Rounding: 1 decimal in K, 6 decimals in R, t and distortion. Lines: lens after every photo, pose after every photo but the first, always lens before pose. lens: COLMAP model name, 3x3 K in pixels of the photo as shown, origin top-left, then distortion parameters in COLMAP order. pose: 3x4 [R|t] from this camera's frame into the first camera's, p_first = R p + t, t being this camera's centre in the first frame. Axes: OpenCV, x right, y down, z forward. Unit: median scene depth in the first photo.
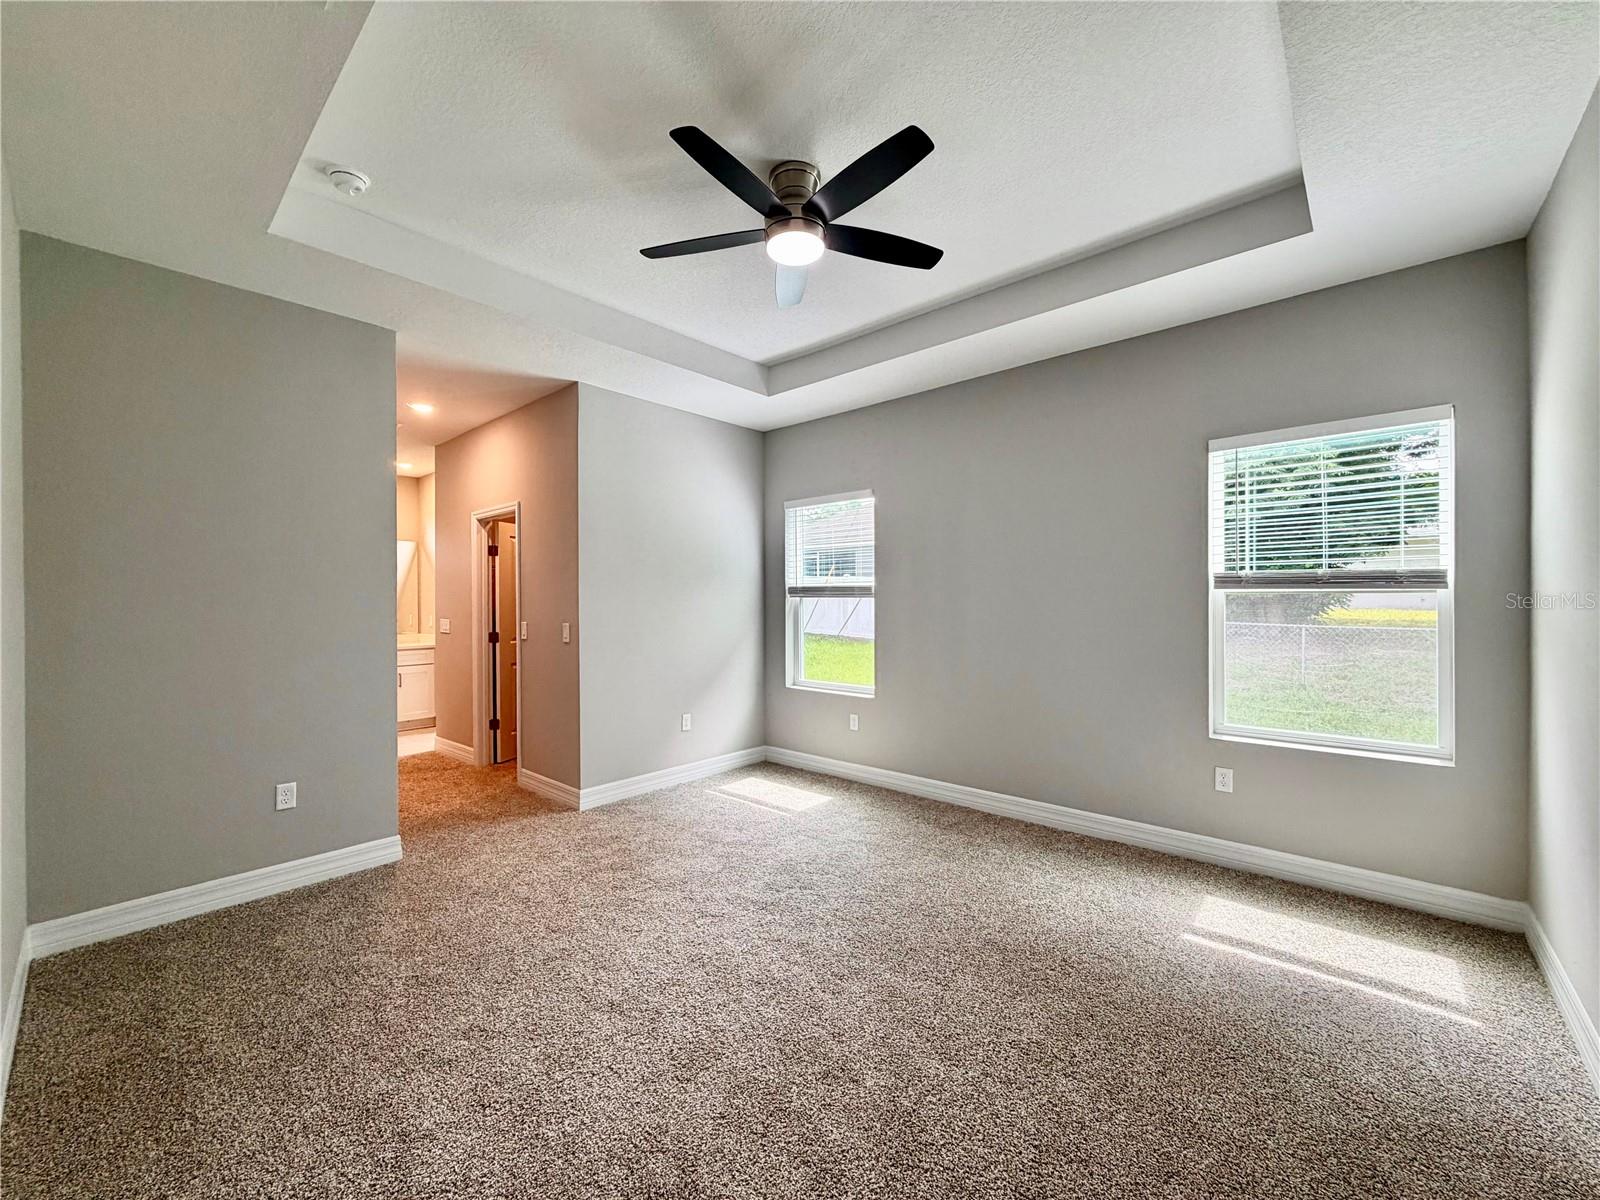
lens RADIAL K [[643.9, 0, 791.7], [0, 643.9, 603.8], [0, 0, 1]] dist [0.000605, 0.000108]
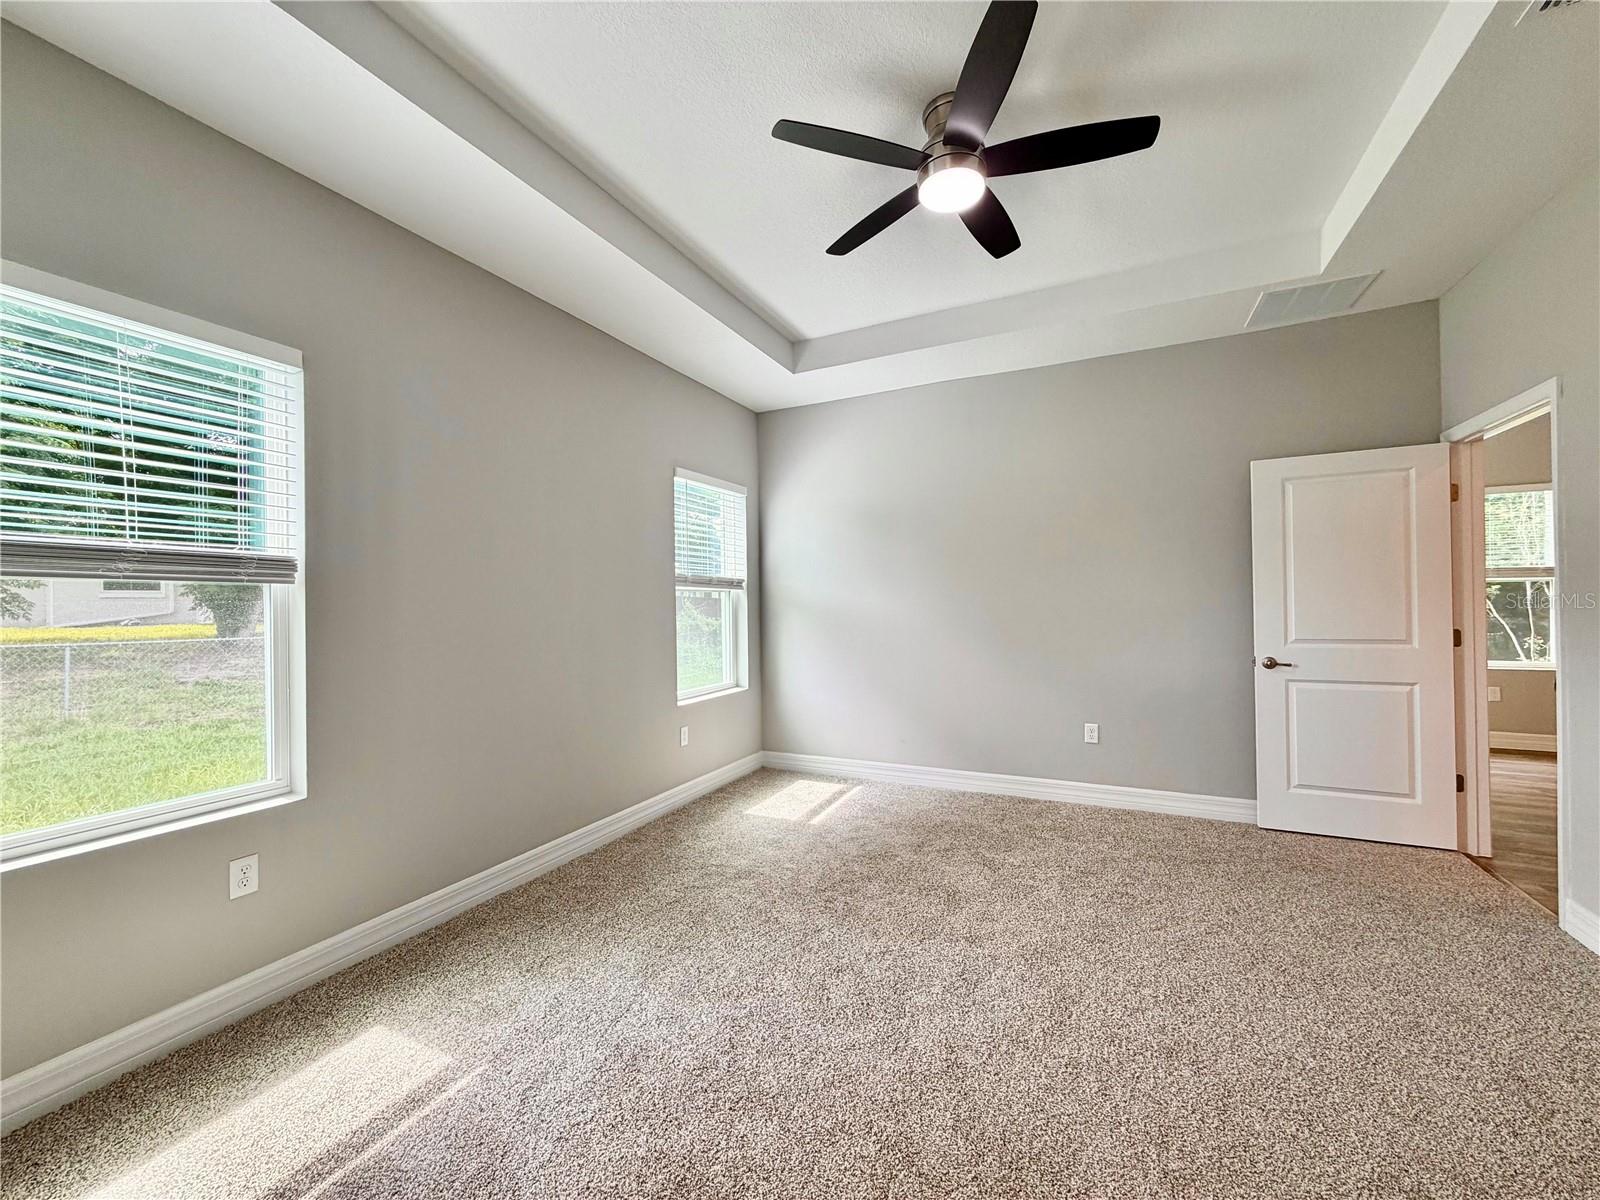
lens RADIAL K [[637.1, 0, 800.0], [0, 637.1, 600.0], [0, 0, 1]] dist [0.000580, 0.000010]
pose [[-0.275796, 0.014148, 0.961112, -0.471345], [0.021594, 0.999731, -0.008520, 0.016212], [-0.960974, 0.018404, -0.276027, 0.874905]]
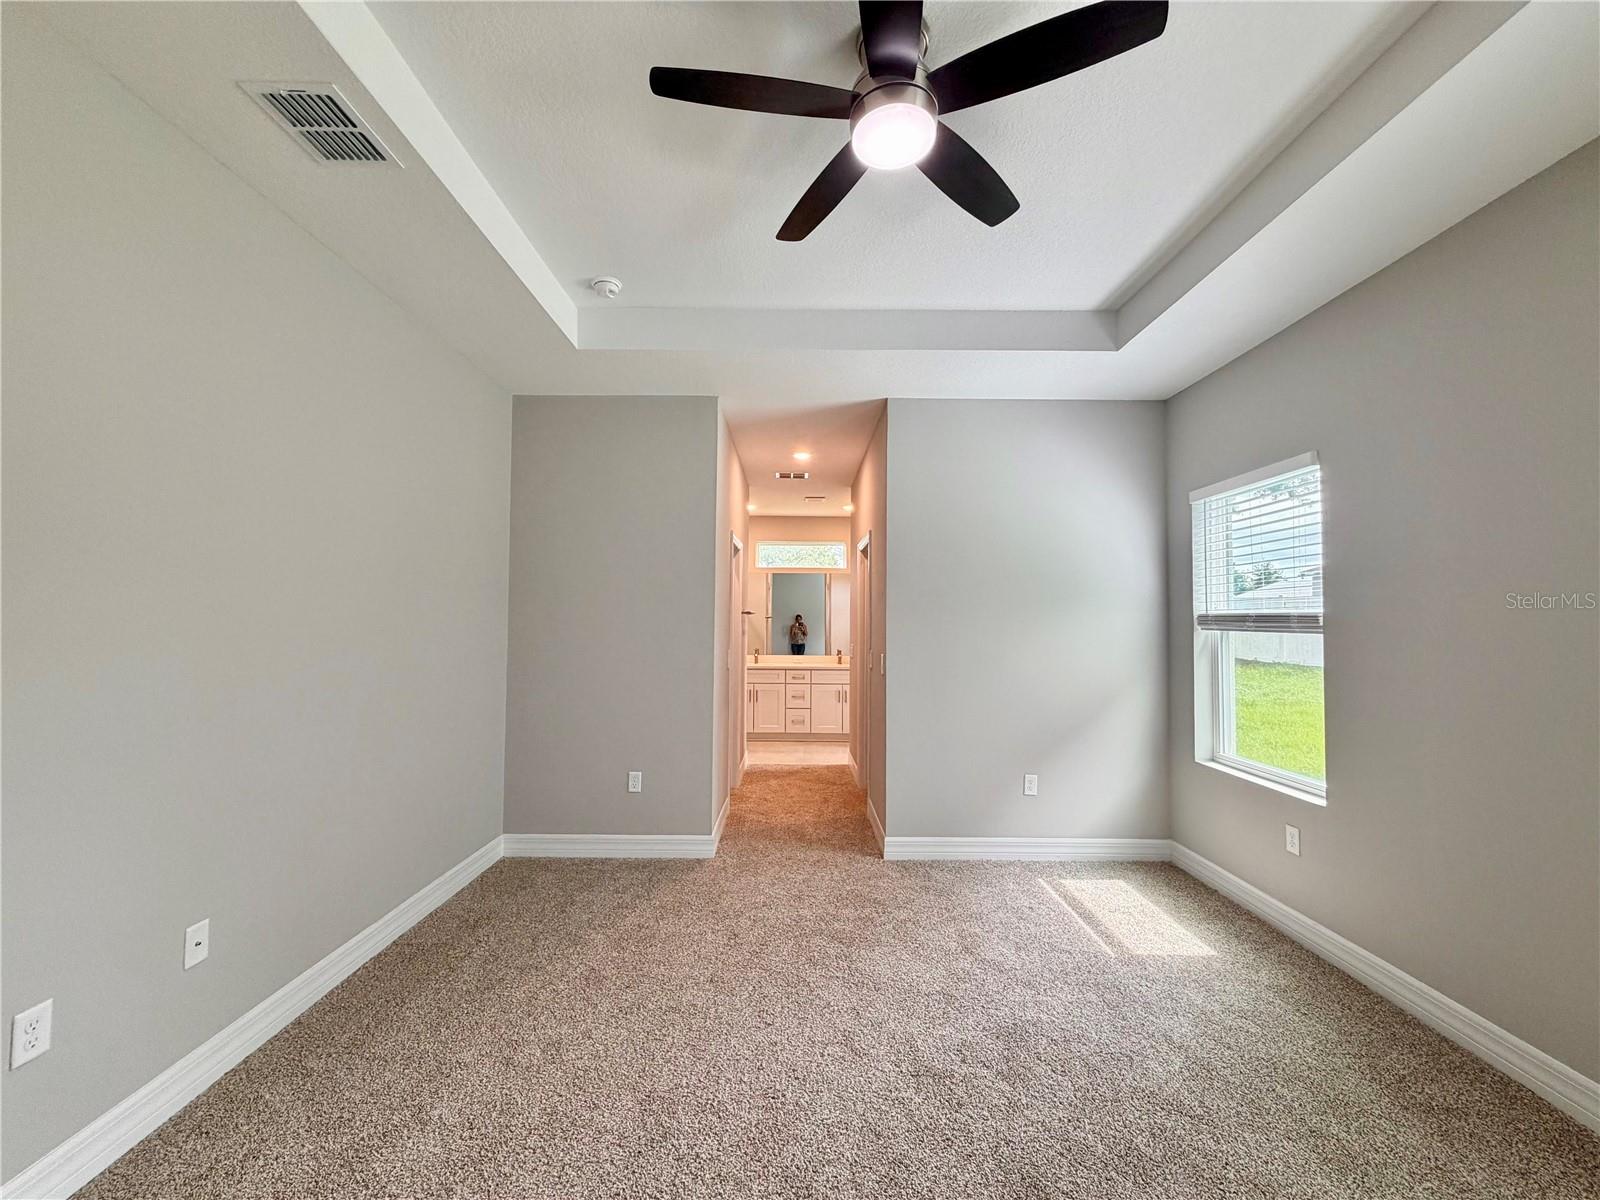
lens RADIAL K [[636.7, 0, 796.2], [0, 636.7, 601.6], [0, 0, 1]] dist [-0.000520, 0.000125]
pose [[0.669163, -0.016044, -0.742943, 0.266512], [-0.016401, 0.999205, -0.036351, -0.010837], [0.742935, 0.036509, 0.668367, 0.285003]]
